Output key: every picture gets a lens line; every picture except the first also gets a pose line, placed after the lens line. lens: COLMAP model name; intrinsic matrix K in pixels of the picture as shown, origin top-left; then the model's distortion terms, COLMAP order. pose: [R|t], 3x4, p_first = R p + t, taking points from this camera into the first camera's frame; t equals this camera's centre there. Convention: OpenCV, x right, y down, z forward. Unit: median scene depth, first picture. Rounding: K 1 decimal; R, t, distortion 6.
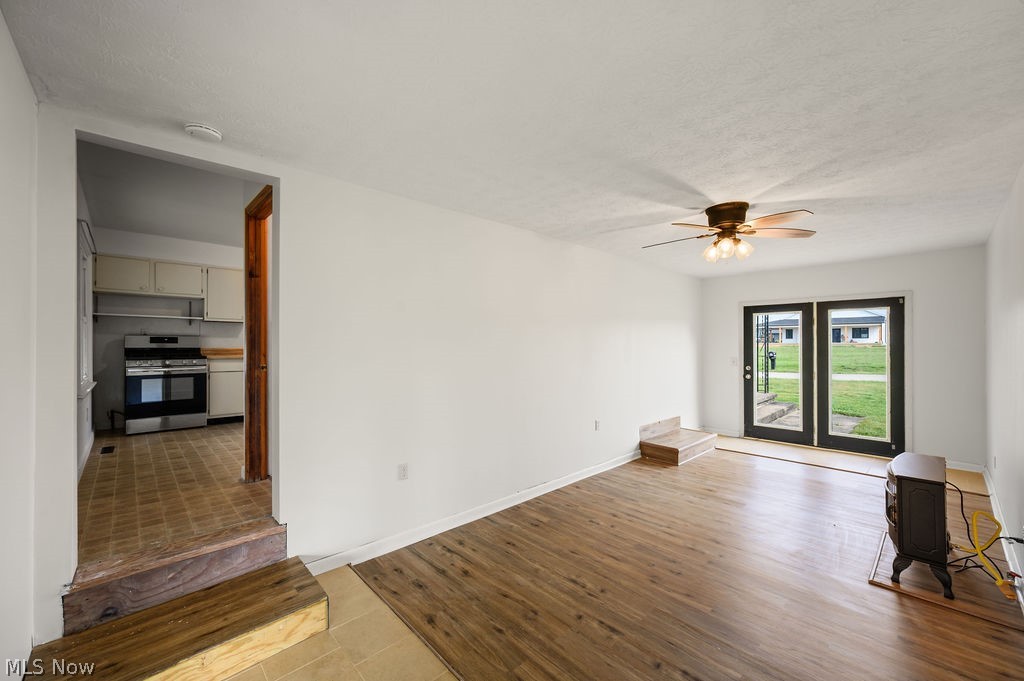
lens RADIAL K [[402.5, 0, 511.4], [0, 402.5, 343.9], [0, 0, 1]] dist [0.000389, 0.000023]
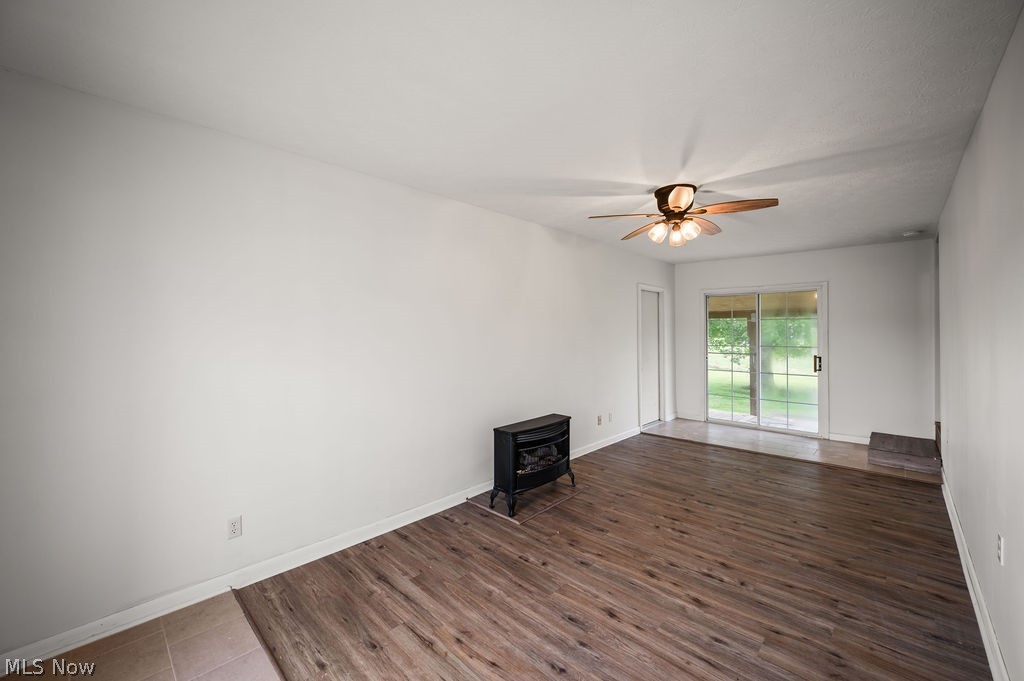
lens RADIAL K [[407.1, 0, 510.8], [0, 407.1, 331.3], [0, 0, 1]] dist [-0.001431, -0.000272]
pose [[-0.998503, 0.005650, -0.054397, 1.181665], [0.005942, 0.999969, -0.005216, 0.011361], [0.054366, -0.005532, -0.998506, 2.350052]]
